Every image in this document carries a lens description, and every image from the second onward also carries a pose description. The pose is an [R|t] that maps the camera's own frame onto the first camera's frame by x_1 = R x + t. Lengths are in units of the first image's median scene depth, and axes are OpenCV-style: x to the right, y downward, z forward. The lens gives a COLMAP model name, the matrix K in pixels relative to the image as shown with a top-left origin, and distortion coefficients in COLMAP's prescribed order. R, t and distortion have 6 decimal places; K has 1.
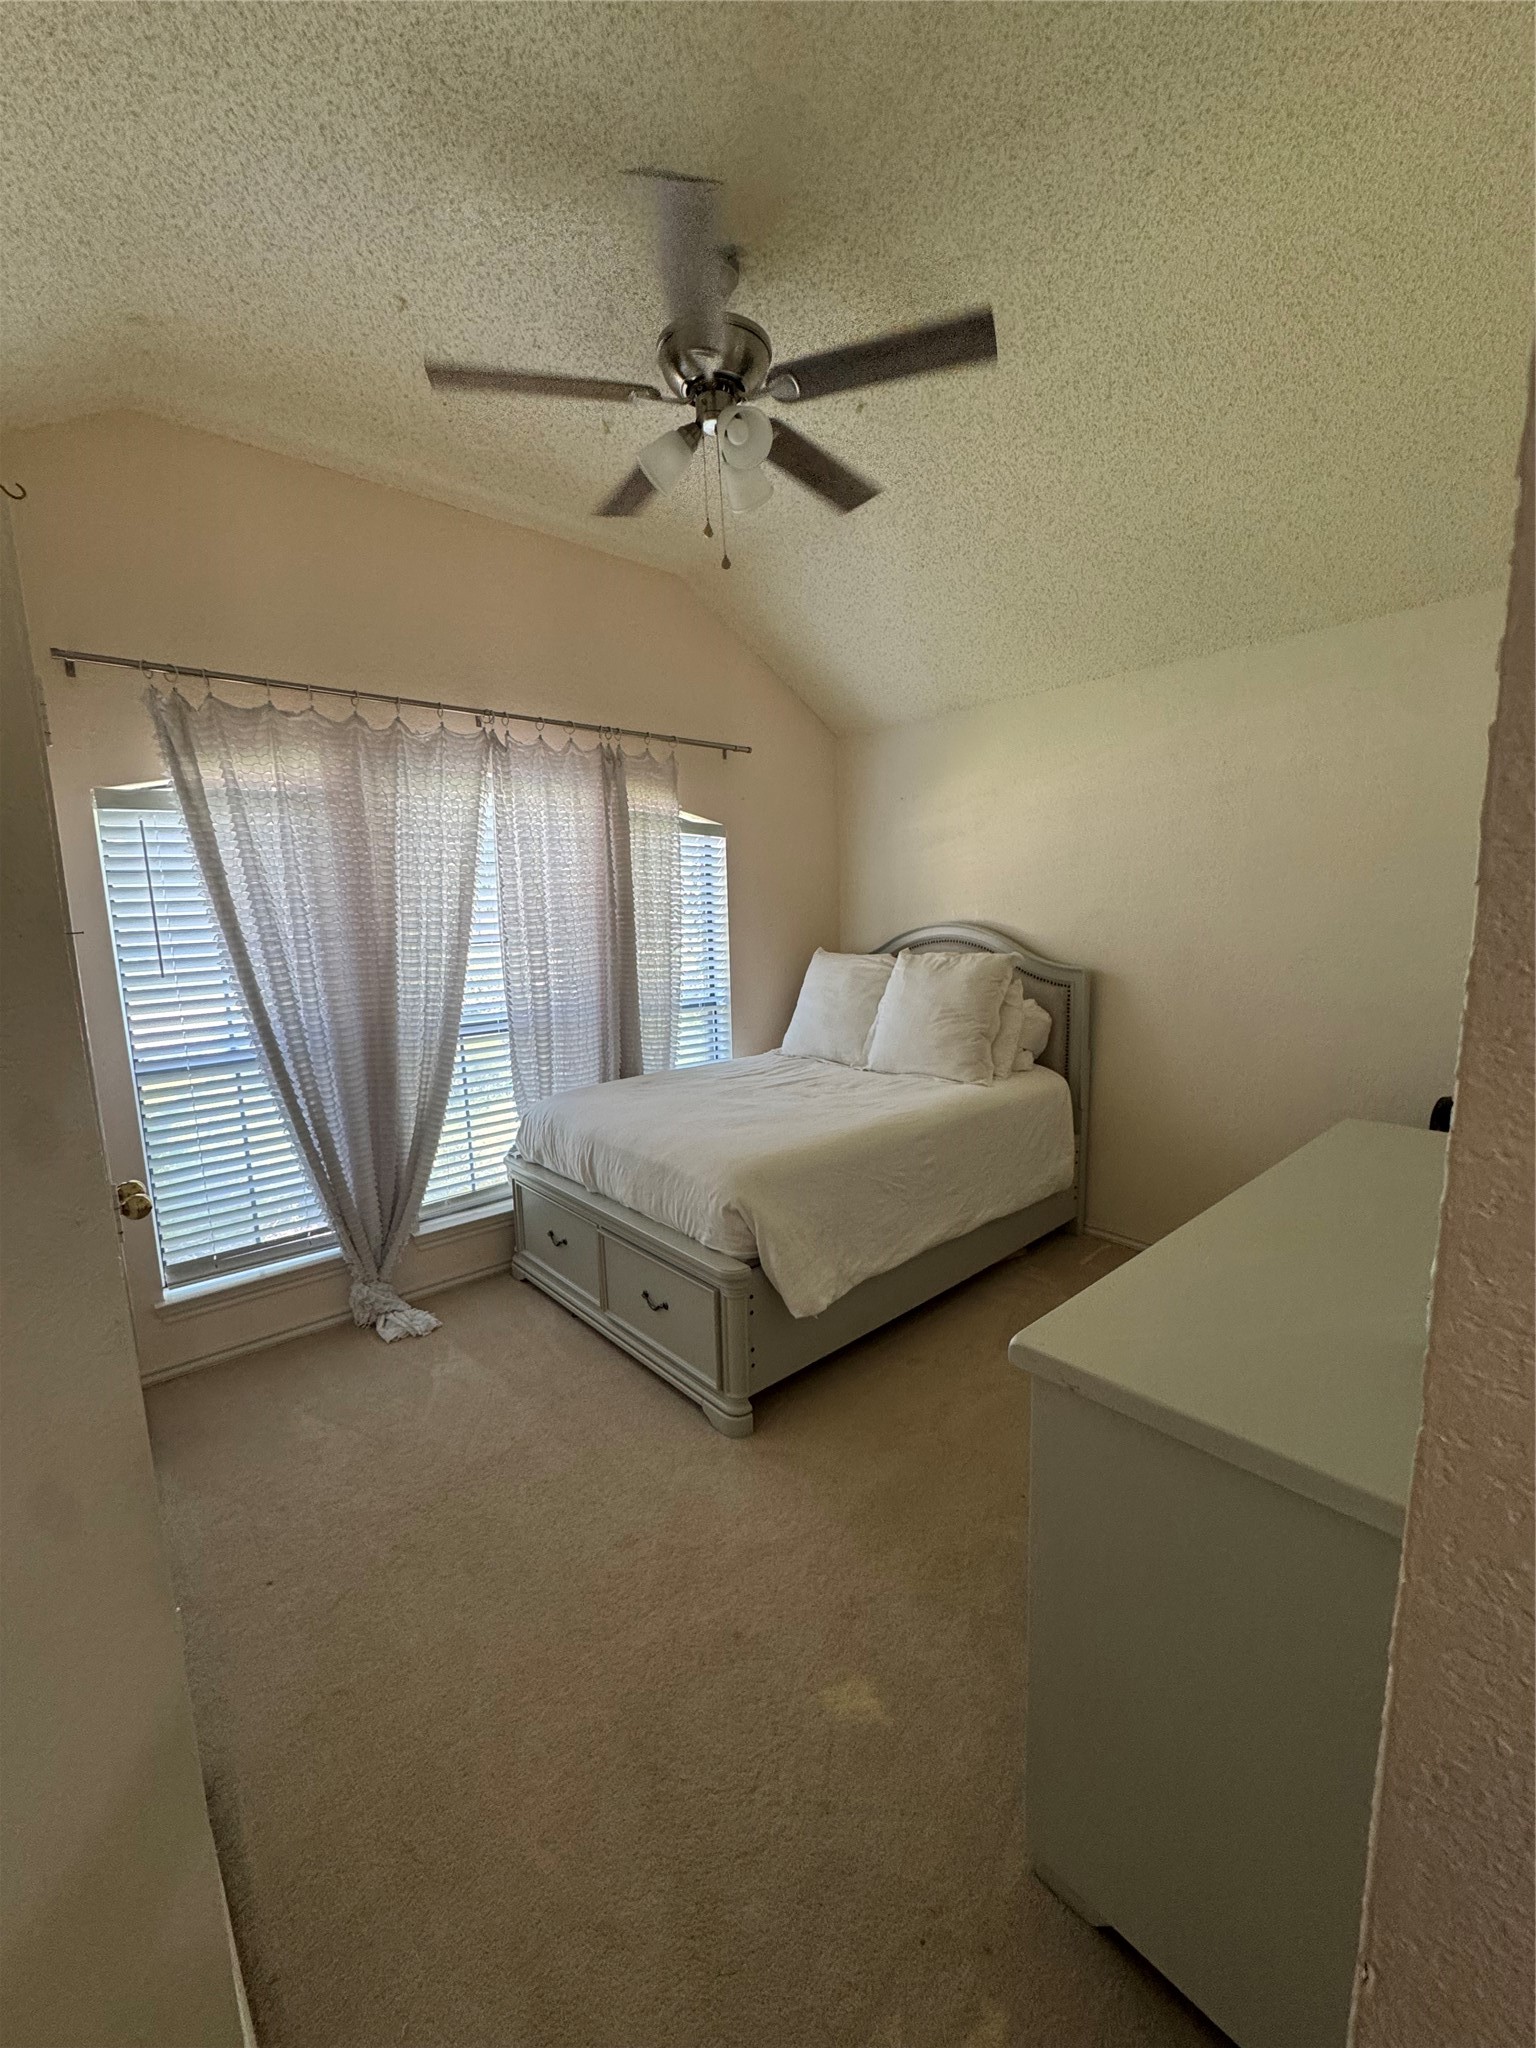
lens RADIAL K [[809.1, 0, 770.5], [0, 809.1, 1024.9], [0, 0, 1]] dist [-0.000179, 0.000019]
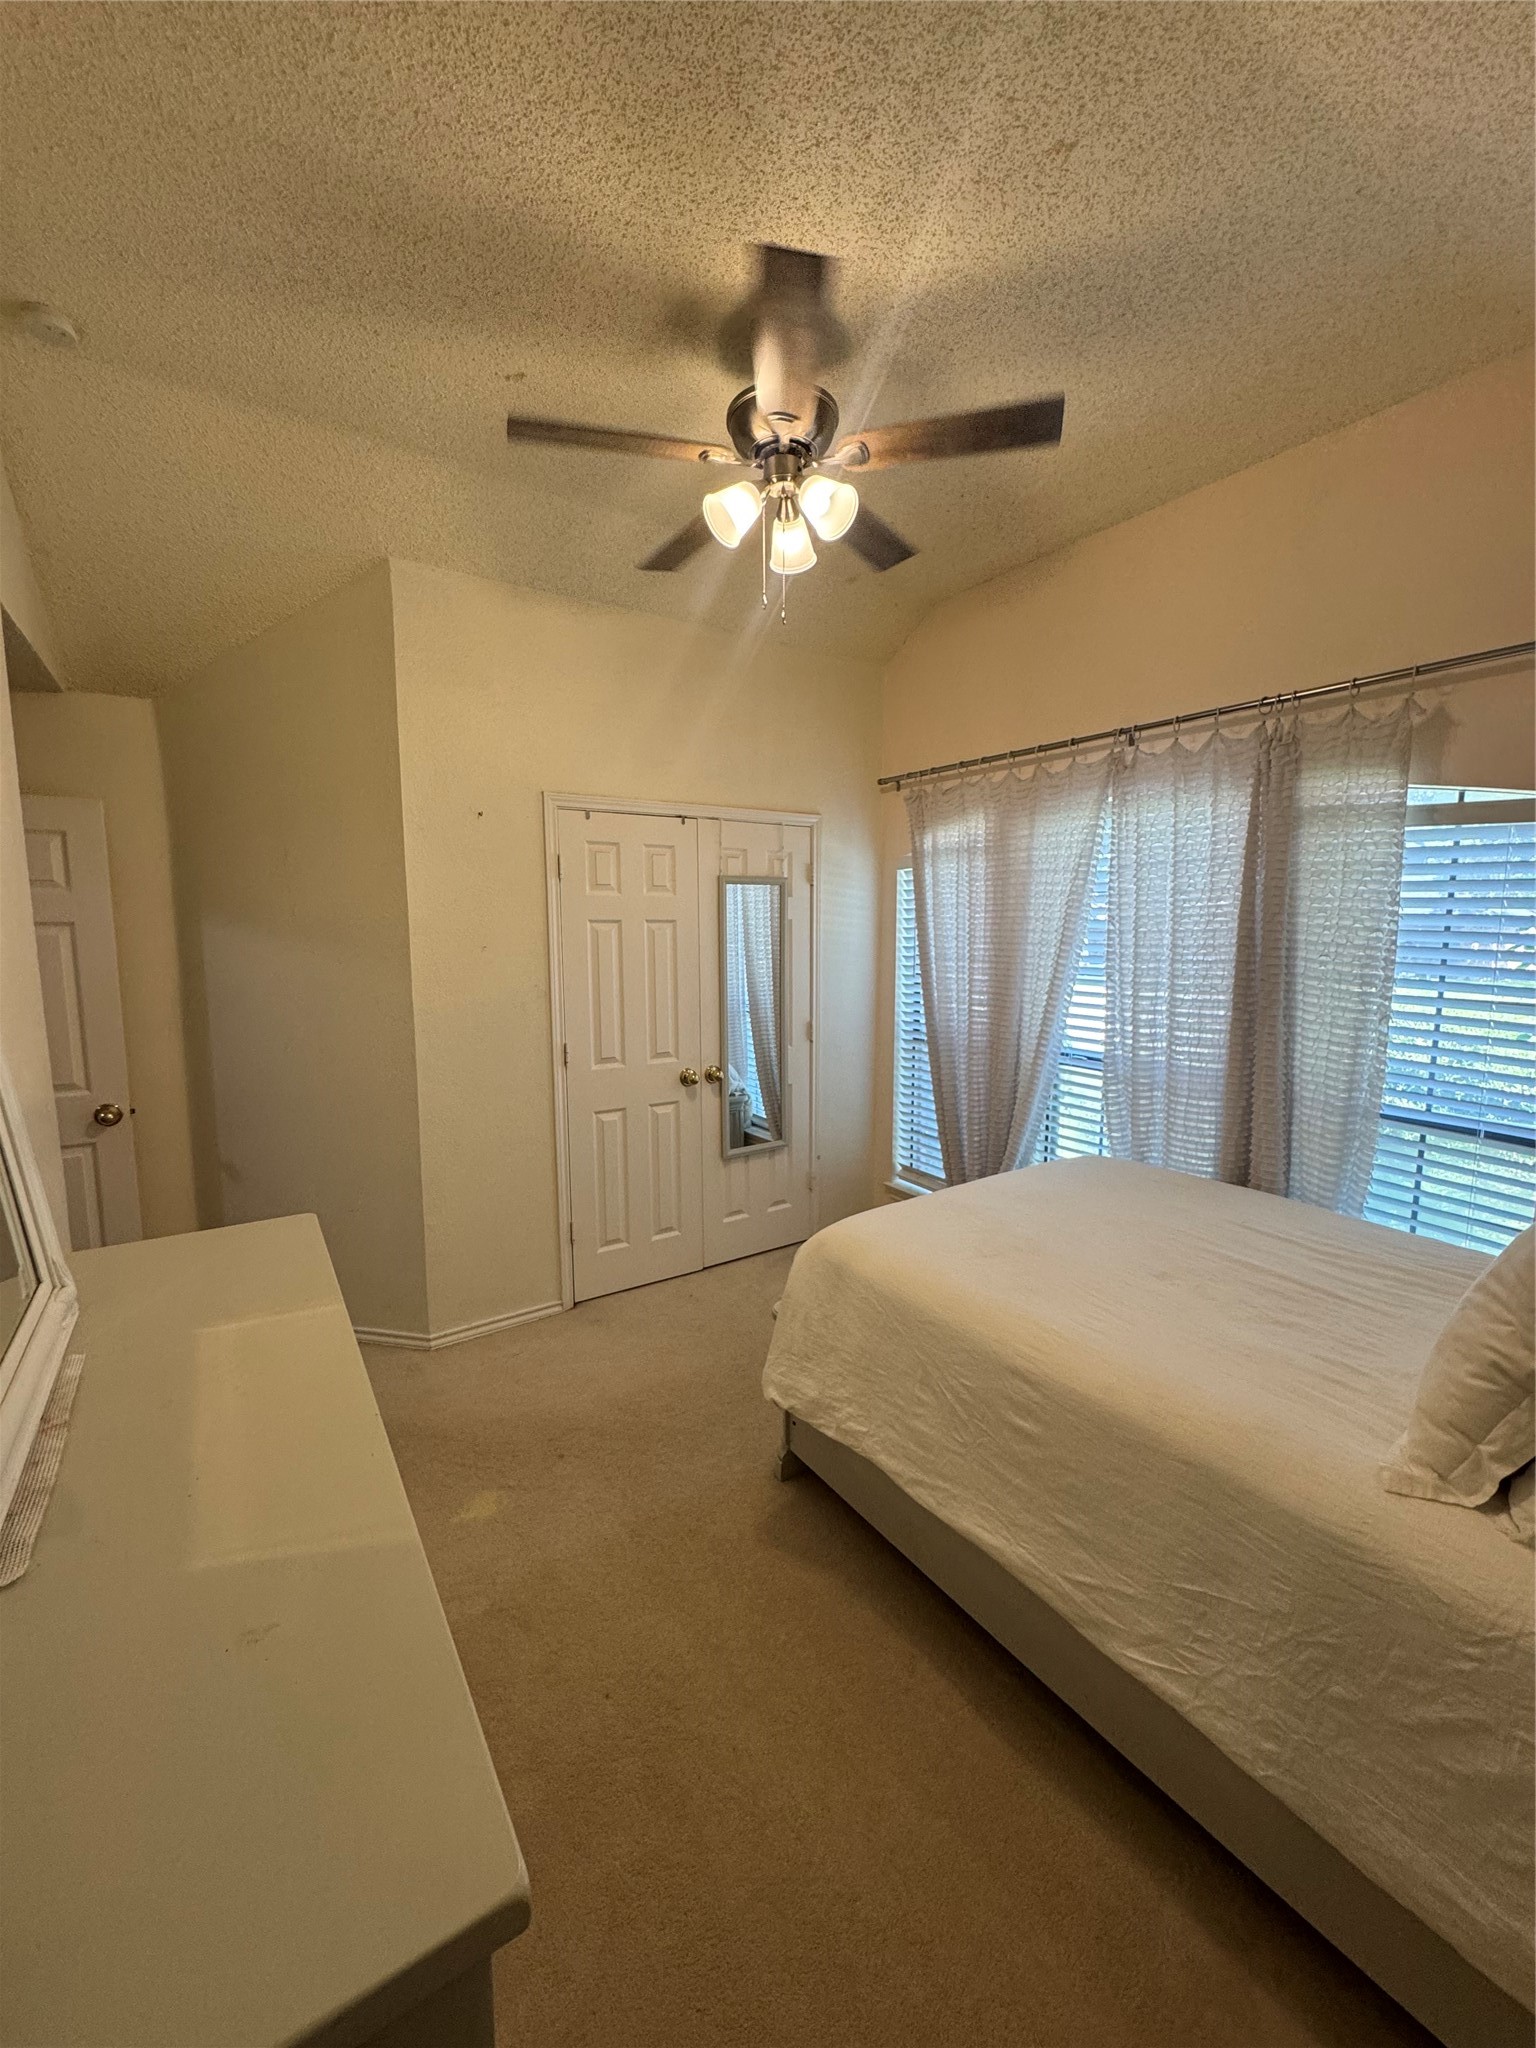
lens RADIAL K [[809.1, 0, 770.5], [0, 809.1, 1024.9], [0, 0, 1]] dist [-0.000179, 0.000019]
pose [[-0.143317, 0.152621, -0.977838, 0.654800], [-0.147450, 0.973717, 0.173589, -0.157883], [0.978631, 0.169060, -0.117046, 0.757100]]
